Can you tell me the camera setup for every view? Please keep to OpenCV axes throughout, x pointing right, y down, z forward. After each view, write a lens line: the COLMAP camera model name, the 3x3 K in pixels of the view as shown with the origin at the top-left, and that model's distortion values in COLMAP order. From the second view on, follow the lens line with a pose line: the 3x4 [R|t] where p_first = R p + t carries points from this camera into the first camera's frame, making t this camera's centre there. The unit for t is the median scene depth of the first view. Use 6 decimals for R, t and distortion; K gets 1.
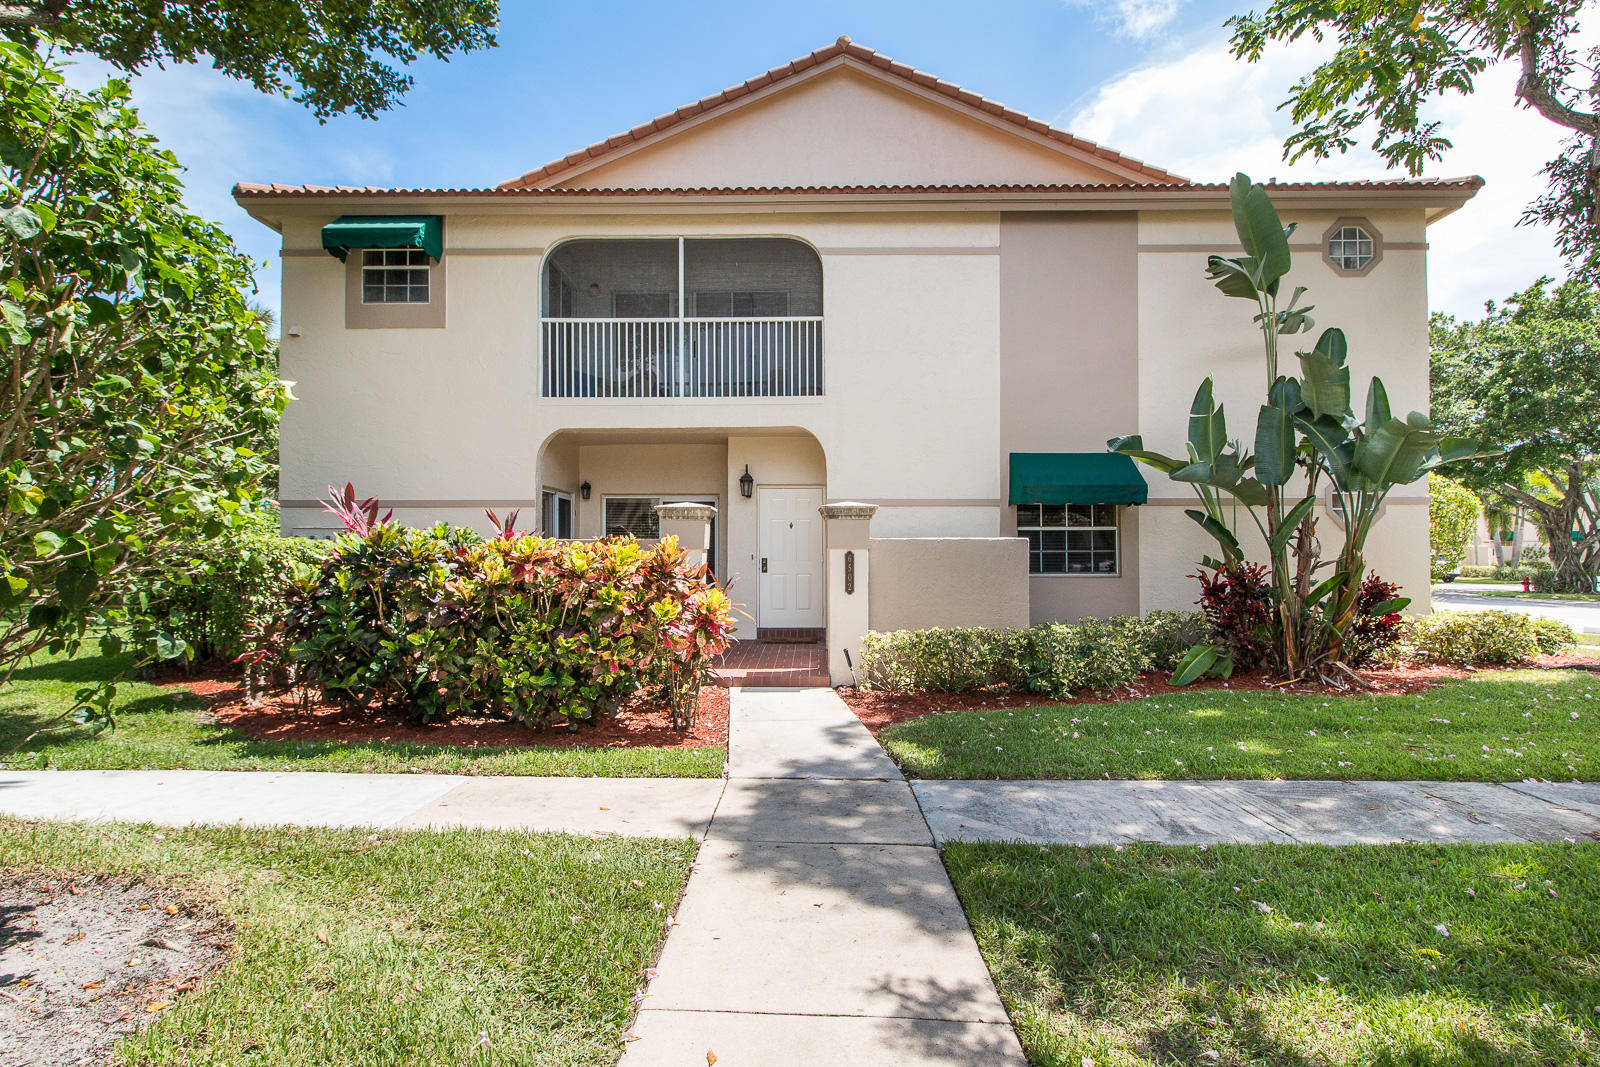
lens RADIAL K [[833.3, 0, 800.0], [0, 833.3, 533.5], [0, 0, 1]] dist [0.001516, 0.000571]
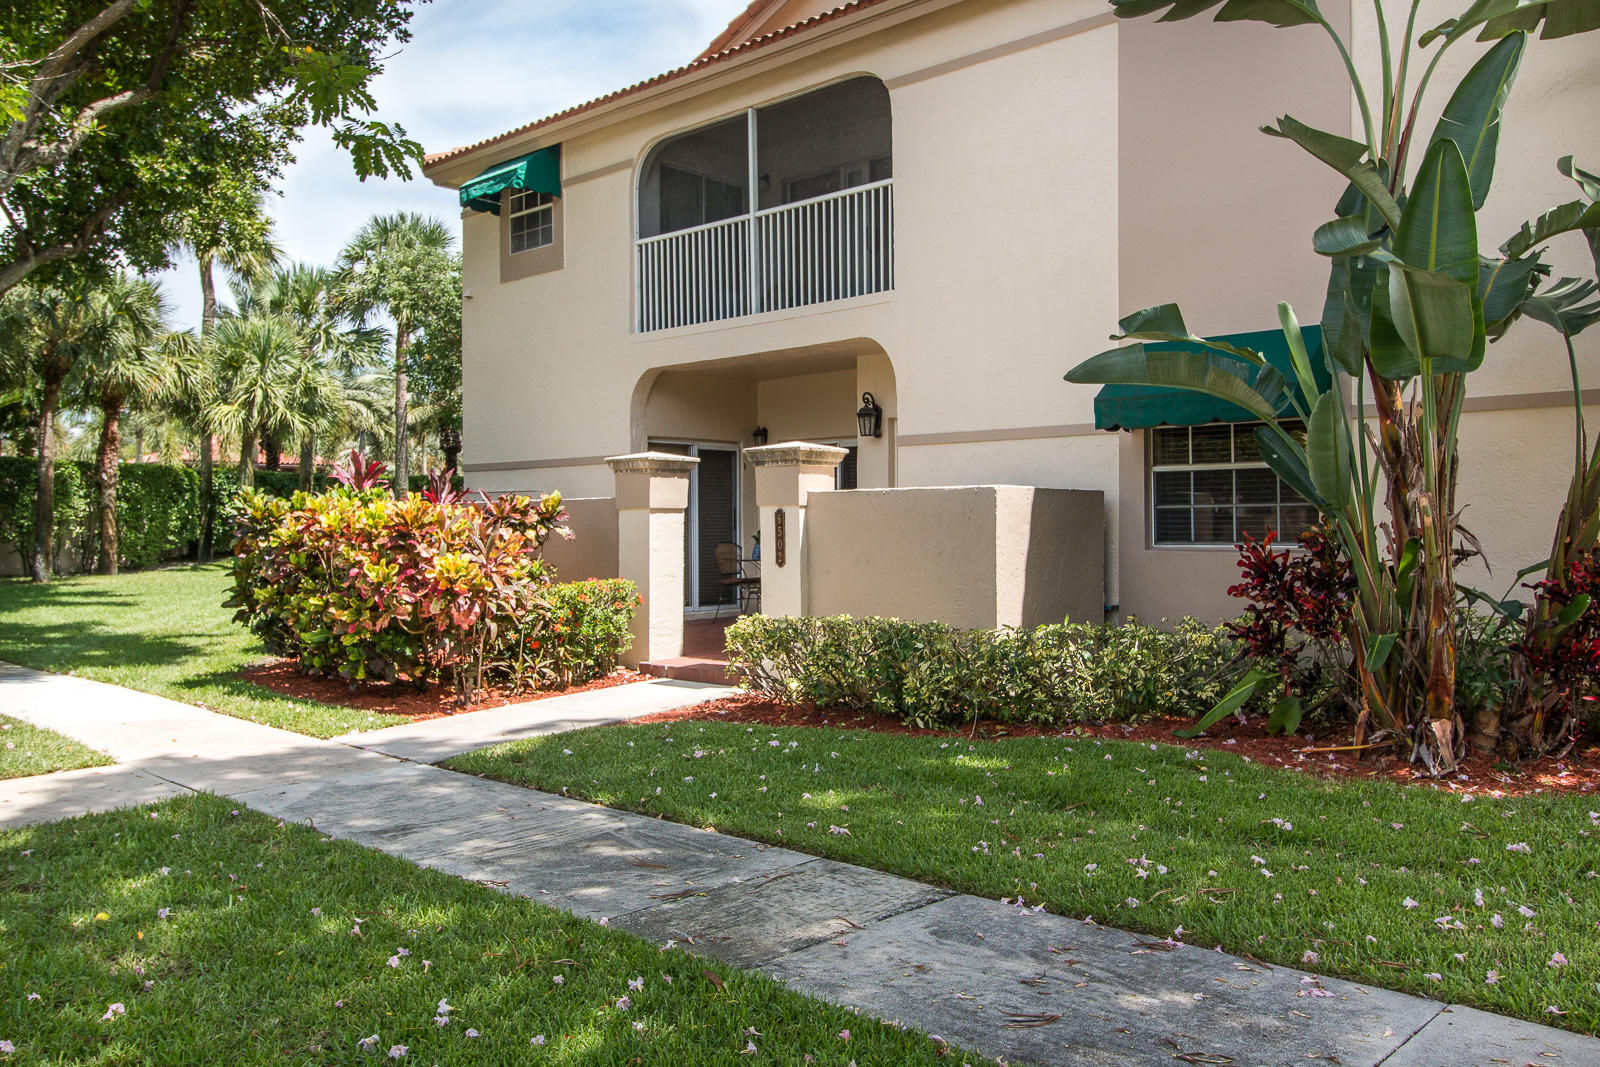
lens RADIAL K [[1284.3, 0, 798.8], [0, 1284.3, 517.3], [0, 0, 1]] dist [0.011997, 0.001535]
pose [[0.733731, -0.005640, -0.679416, 0.712696], [0.020325, 0.999700, 0.013651, 0.010951], [0.679136, -0.023825, 0.733626, 0.140523]]
